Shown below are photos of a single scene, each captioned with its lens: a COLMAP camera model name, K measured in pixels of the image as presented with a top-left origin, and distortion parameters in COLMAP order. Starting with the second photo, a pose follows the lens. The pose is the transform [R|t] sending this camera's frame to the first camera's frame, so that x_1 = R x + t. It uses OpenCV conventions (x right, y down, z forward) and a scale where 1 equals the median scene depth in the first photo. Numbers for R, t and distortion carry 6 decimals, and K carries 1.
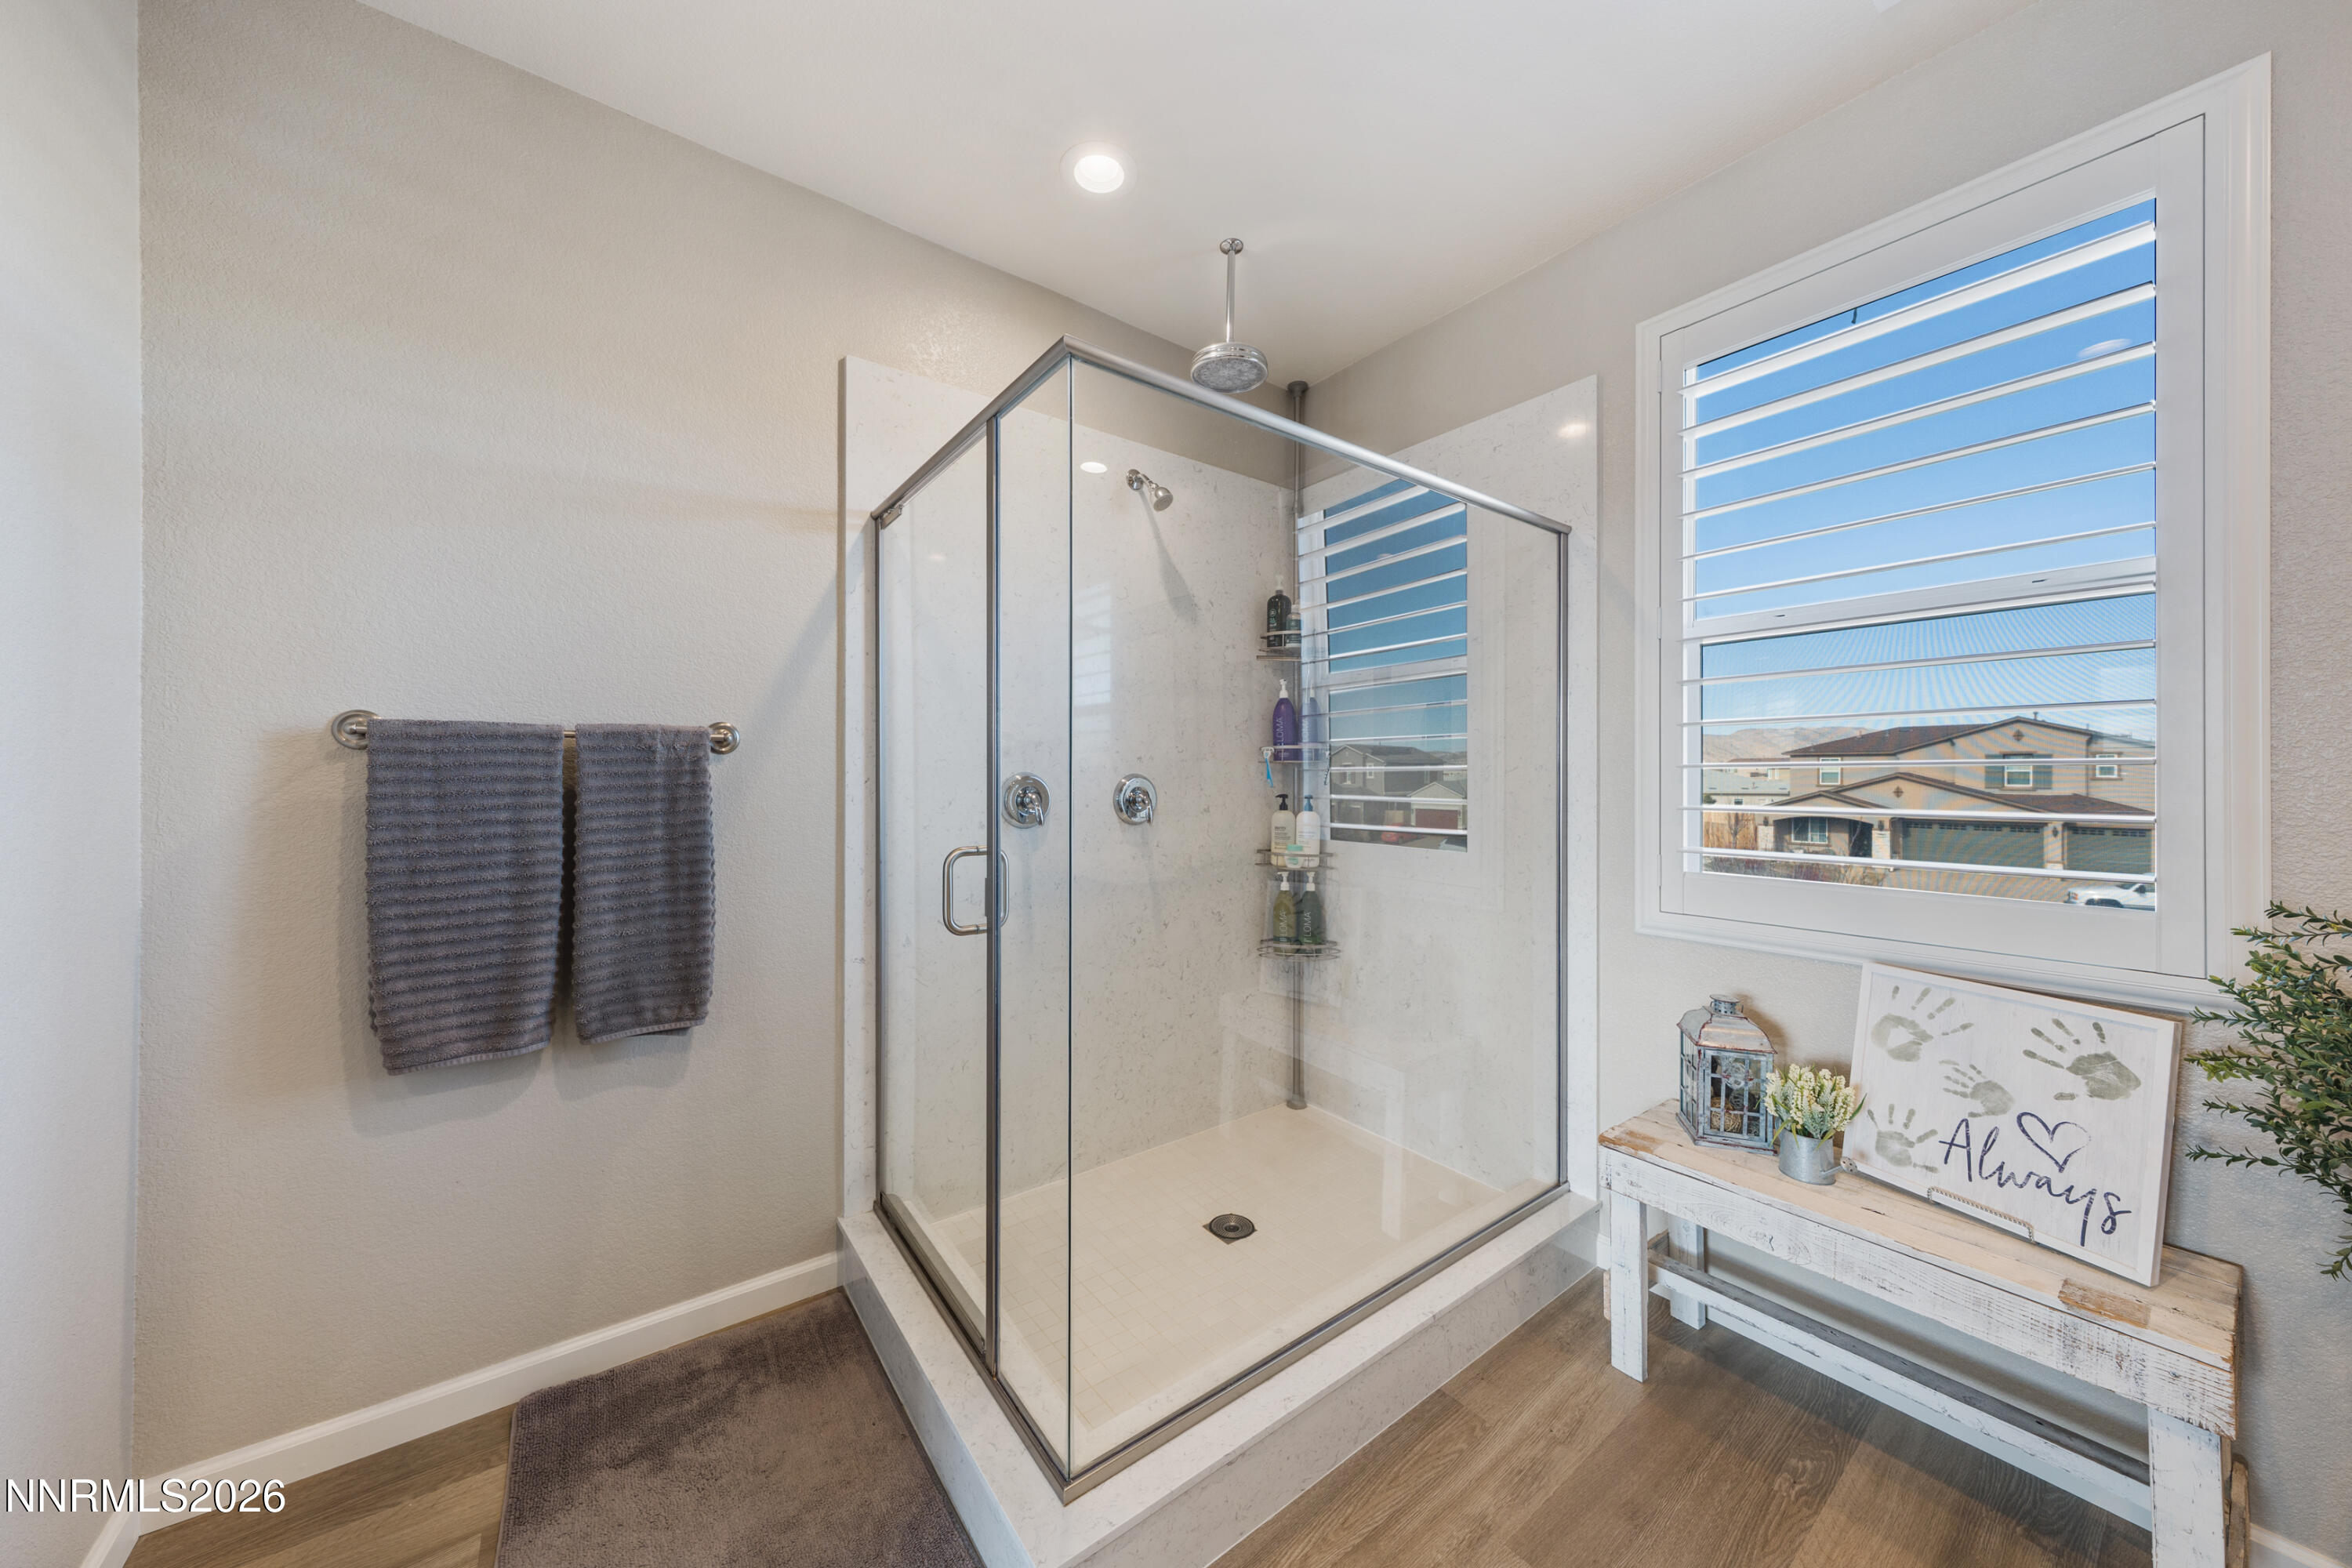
lens RADIAL K [[789.6, 0, 1177.9], [0, 789.6, 779.4], [0, 0, 1]] dist [0.004234, -0.000224]
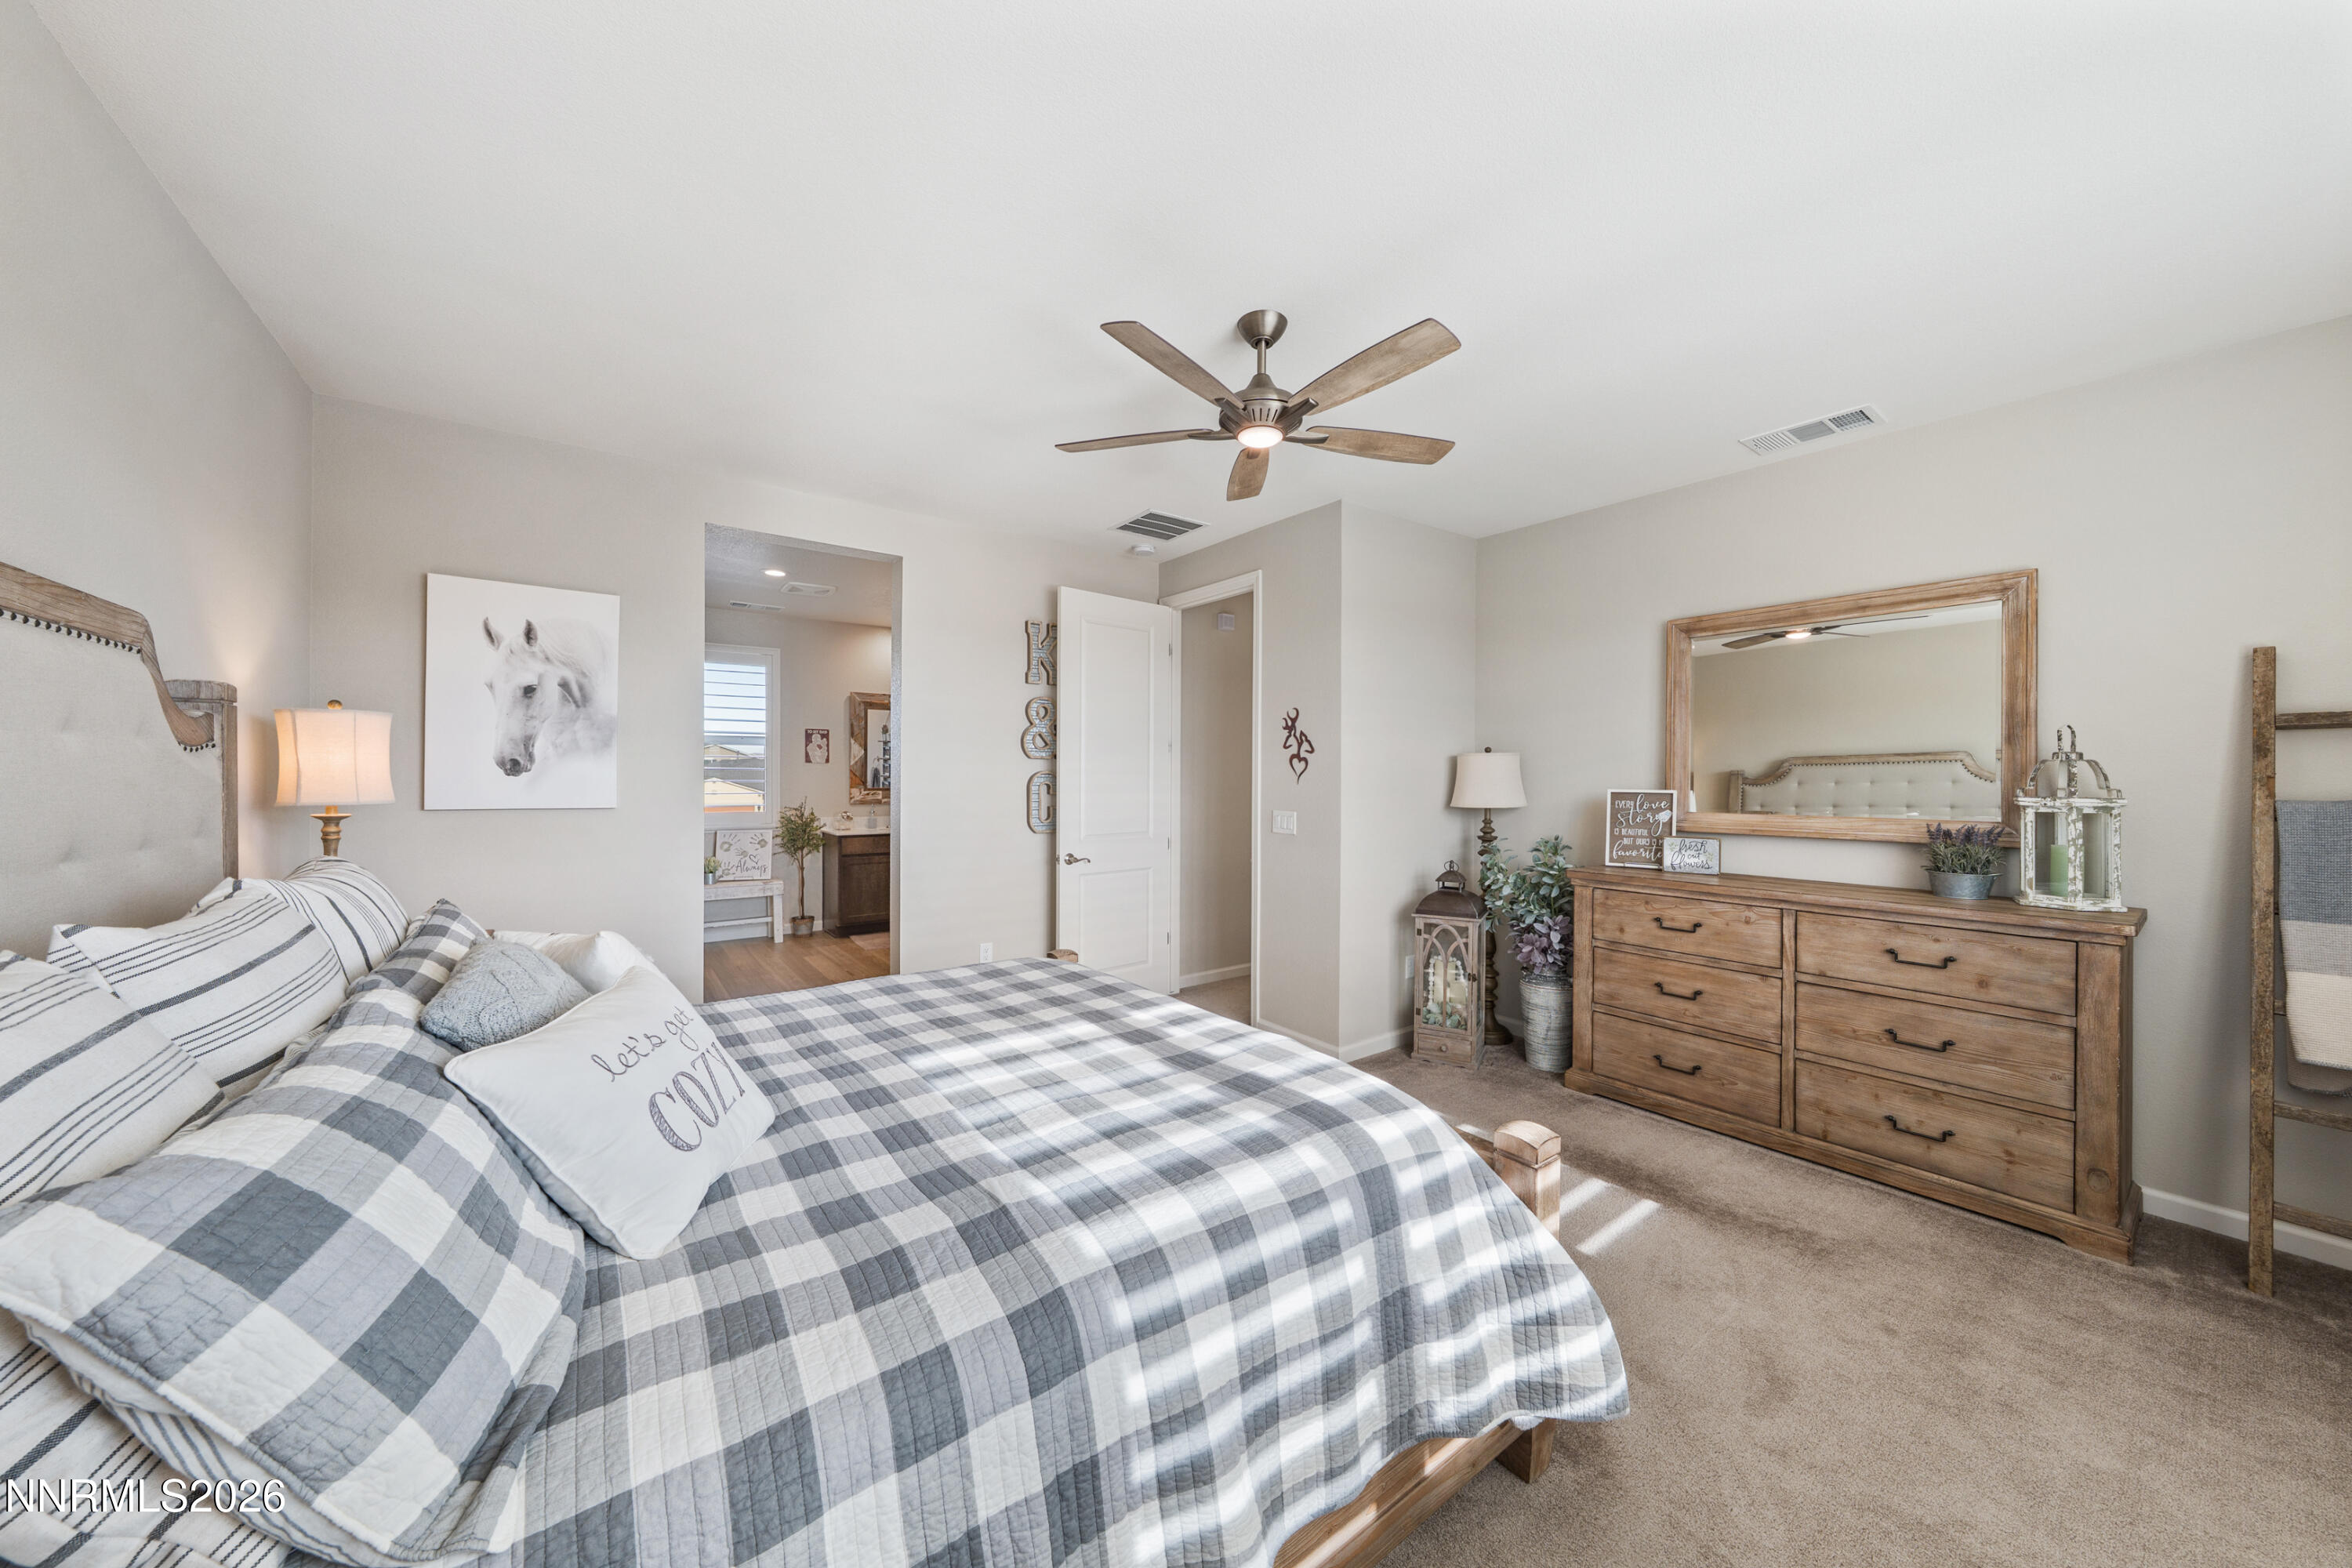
lens RADIAL K [[797.6, 0, 1173.3], [0, 797.6, 774.2], [0, 0, 1]] dist [0.000093, -0.000060]
pose [[0.004946, -0.001004, 0.999987, -3.354157], [-0.005351, 0.999985, 0.001031, -0.074618], [-0.999973, -0.005356, 0.004941, -1.409646]]
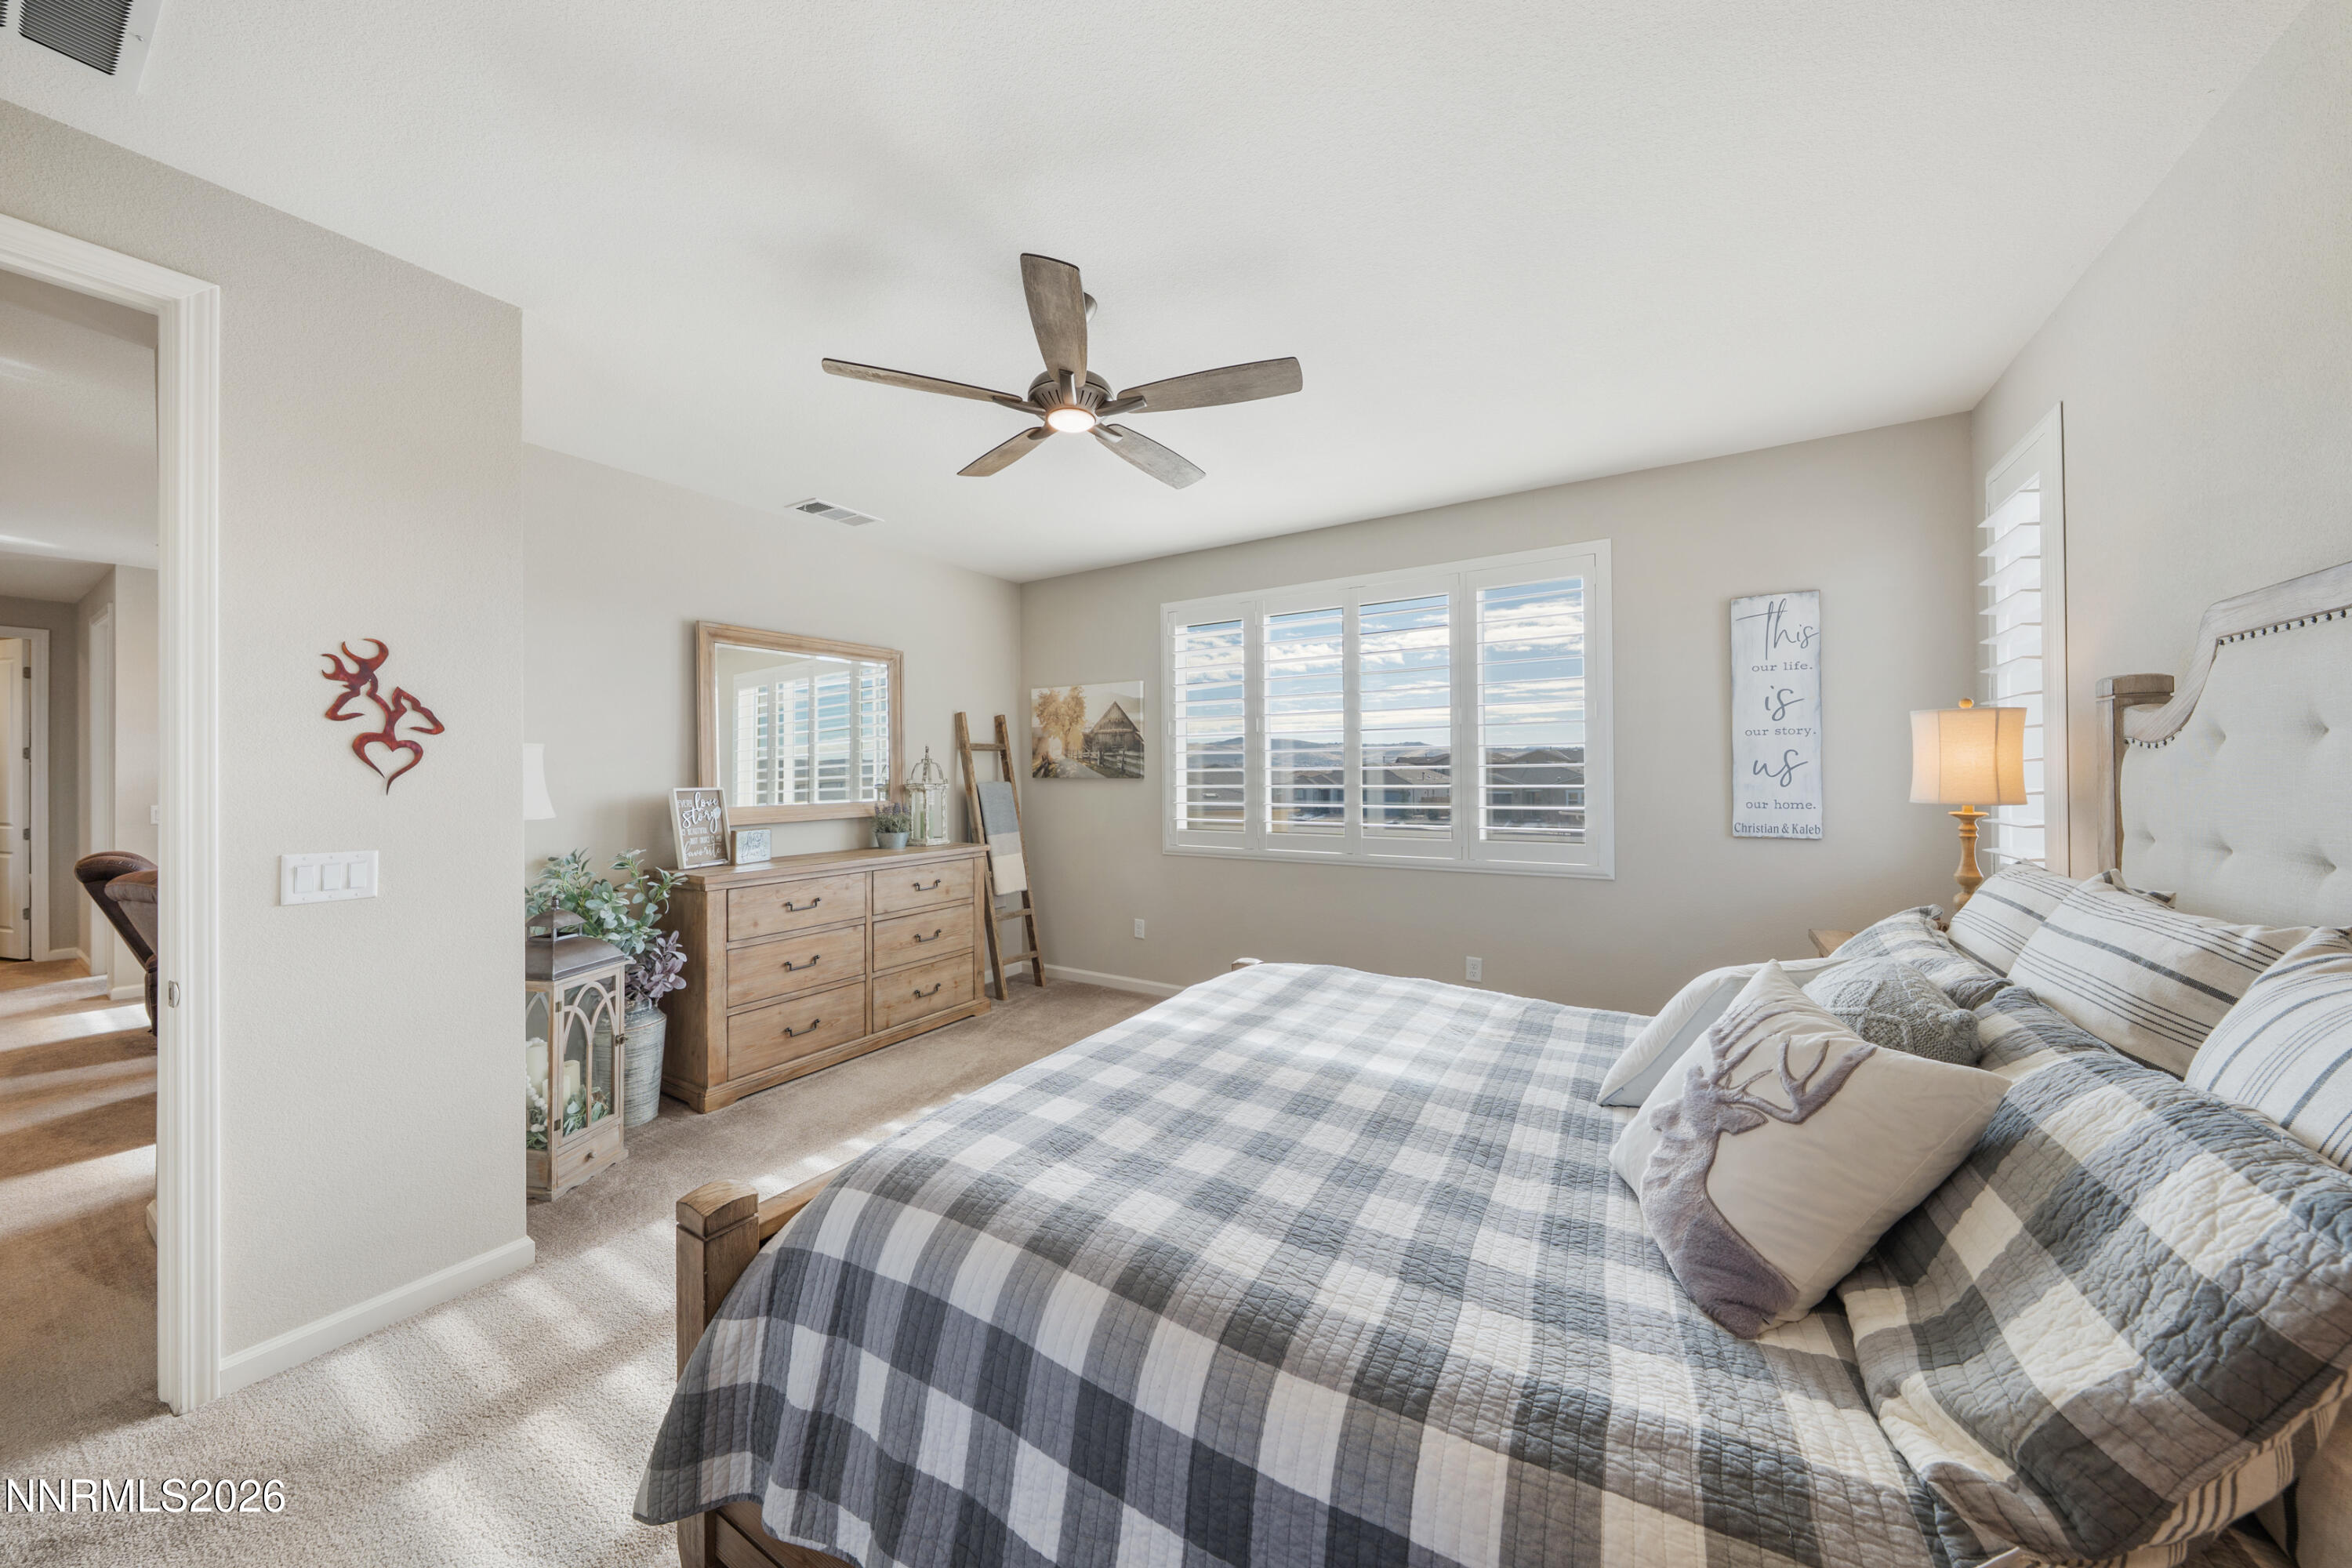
lens RADIAL K [[797.6, 0, 1173.3], [0, 797.6, 774.2], [0, 0, 1]] dist [0.000093, -0.000060]
pose [[-0.934146, 0.003249, -0.356875, -1.398783], [0.003016, 0.999995, 0.001209, -0.071565], [0.356877, 0.000053, -0.934151, -0.081948]]
